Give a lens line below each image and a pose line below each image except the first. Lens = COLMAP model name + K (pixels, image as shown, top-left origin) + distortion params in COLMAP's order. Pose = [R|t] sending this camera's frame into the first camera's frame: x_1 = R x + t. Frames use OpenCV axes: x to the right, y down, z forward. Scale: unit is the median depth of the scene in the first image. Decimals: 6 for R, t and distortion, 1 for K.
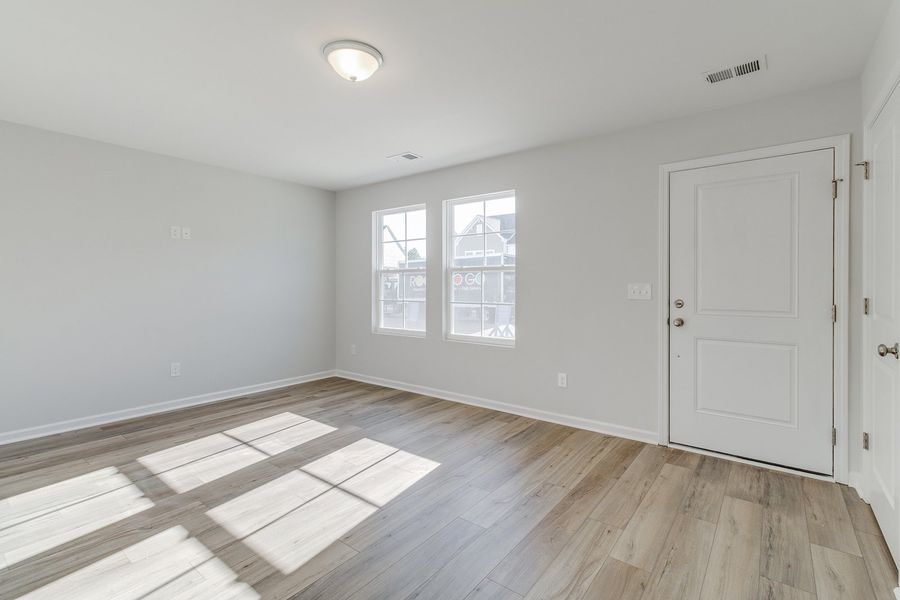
lens RADIAL K [[416.5, 0, 457.8], [0, 416.5, 288.2], [0, 0, 1]] dist [0.000672, 0.000702]
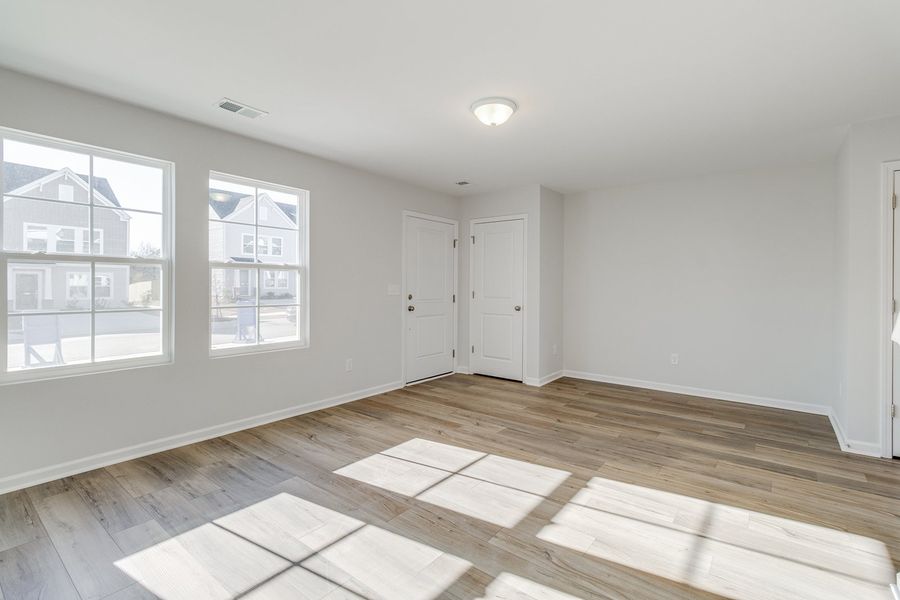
lens RADIAL K [[416.5, 0, 457.8], [0, 416.5, 288.2], [0, 0, 1]] dist [0.000672, 0.000702]
pose [[0.008882, -0.006396, 0.999940, -1.135668], [0.002625, 0.999976, 0.006373, -0.007446], [-0.999957, 0.002568, 0.008898, 0.816438]]
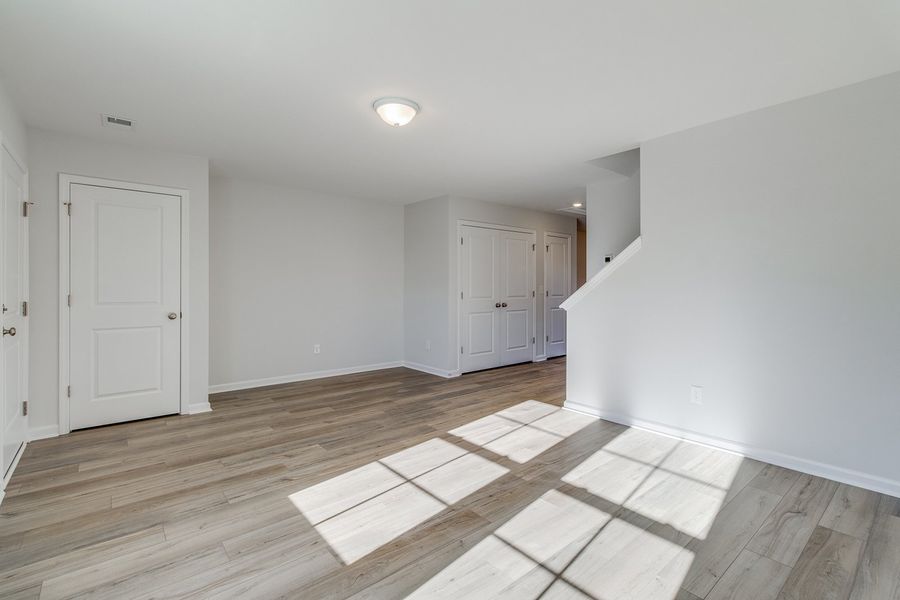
lens RADIAL K [[416.5, 0, 457.8], [0, 416.5, 288.2], [0, 0, 1]] dist [0.000672, 0.000702]
pose [[-0.977554, -0.002681, 0.210668, -0.523434], [0.000150, 0.999910, 0.013421, -0.014663], [-0.210685, 0.013151, -0.977465, 1.645636]]
